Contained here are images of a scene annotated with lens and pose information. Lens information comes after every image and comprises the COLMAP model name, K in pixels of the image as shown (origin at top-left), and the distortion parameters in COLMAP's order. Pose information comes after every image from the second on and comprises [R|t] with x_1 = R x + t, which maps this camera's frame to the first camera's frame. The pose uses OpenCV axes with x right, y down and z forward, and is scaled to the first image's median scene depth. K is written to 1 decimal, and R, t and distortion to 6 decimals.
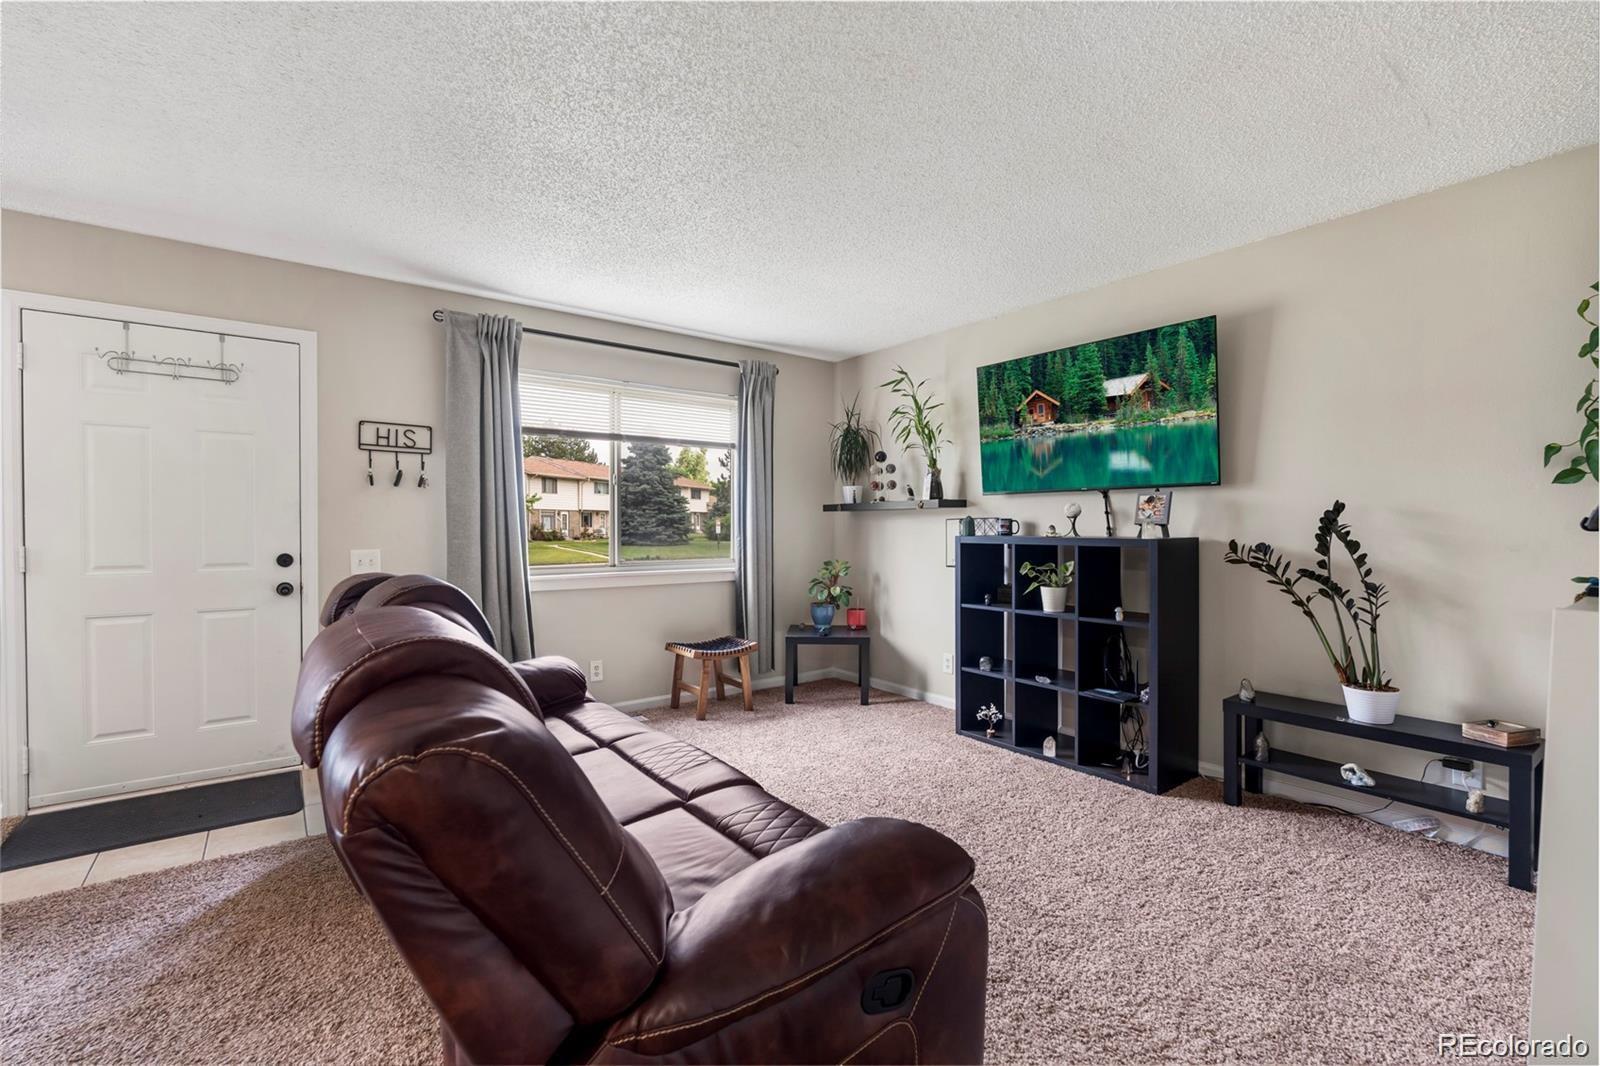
lens RADIAL K [[692.3, 0, 800.0], [0, 692.3, 533.0], [0, 0, 1]] dist [-0.000246, 0.000007]
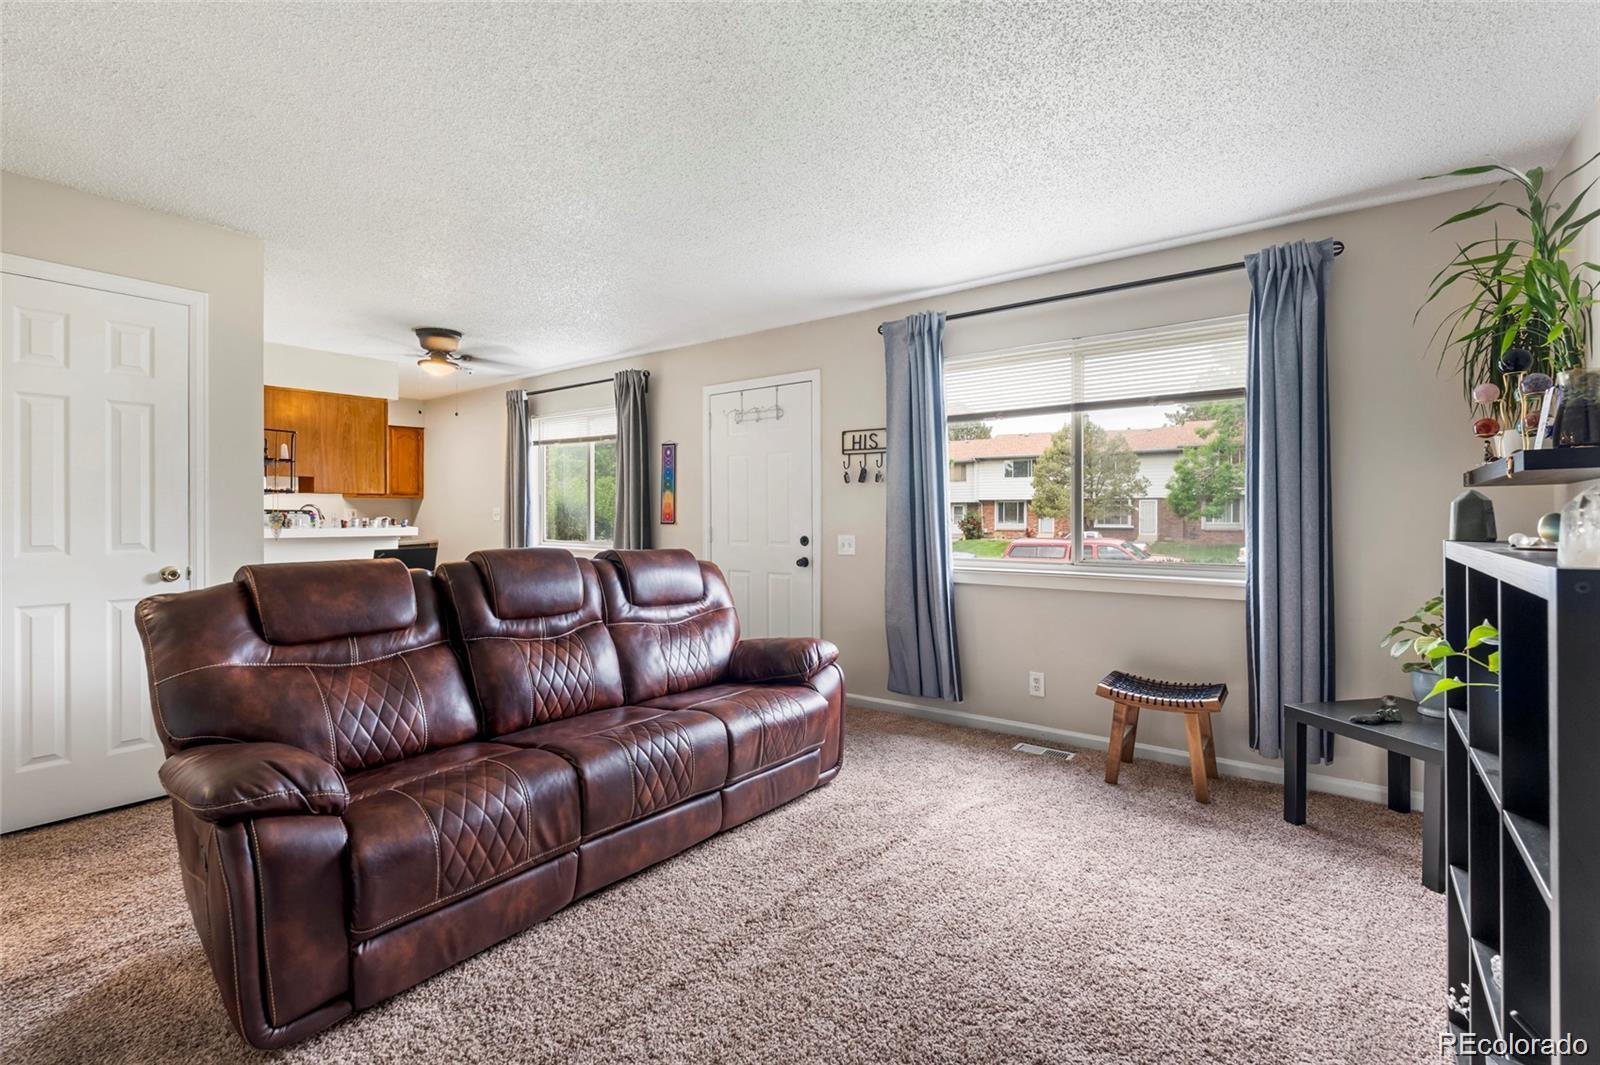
lens RADIAL K [[723.6, 0, 795.9], [0, 723.6, 510.1], [0, 0, 1]] dist [-0.006341, -0.000308]
pose [[0.267007, -0.005625, -0.963678, 0.578249], [-0.007710, 0.999938, -0.007973, -0.008918], [0.963664, 0.009559, 0.266947, 0.551453]]
